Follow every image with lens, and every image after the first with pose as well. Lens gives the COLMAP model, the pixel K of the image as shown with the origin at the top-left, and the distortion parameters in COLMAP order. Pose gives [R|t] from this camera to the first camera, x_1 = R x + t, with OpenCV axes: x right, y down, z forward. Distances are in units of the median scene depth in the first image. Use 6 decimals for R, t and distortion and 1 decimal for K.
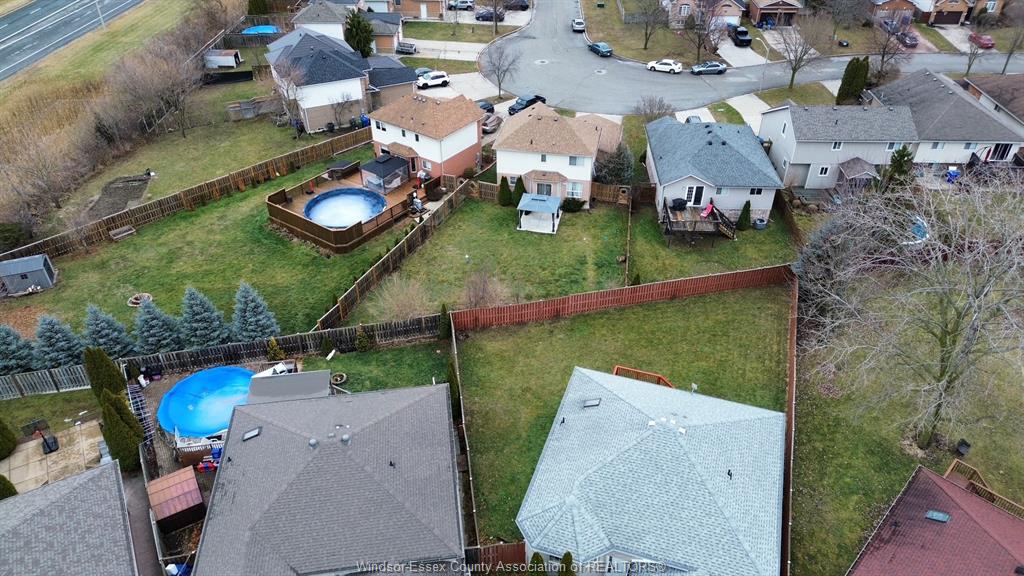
lens RADIAL K [[705.6, 0, 517.6], [0, 705.6, 292.3], [0, 0, 1]] dist [0.095137, -0.121052]
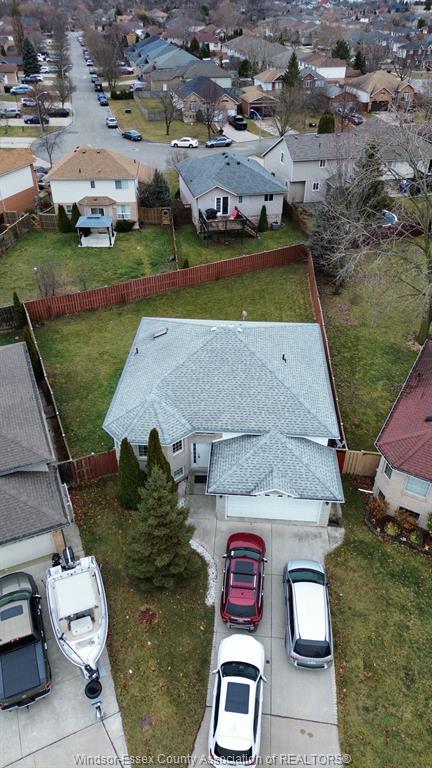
lens RADIAL K [[529.2, 0, 216.0], [0, 529.2, 384.0], [0, 0, 1]] dist [0.095137, -0.121052]
pose [[0.967758, -0.143278, 0.207160, 0.003397], [0.145635, 0.989331, 0.003909, 0.162876], [-0.205510, 0.026387, 0.978299, 0.107852]]
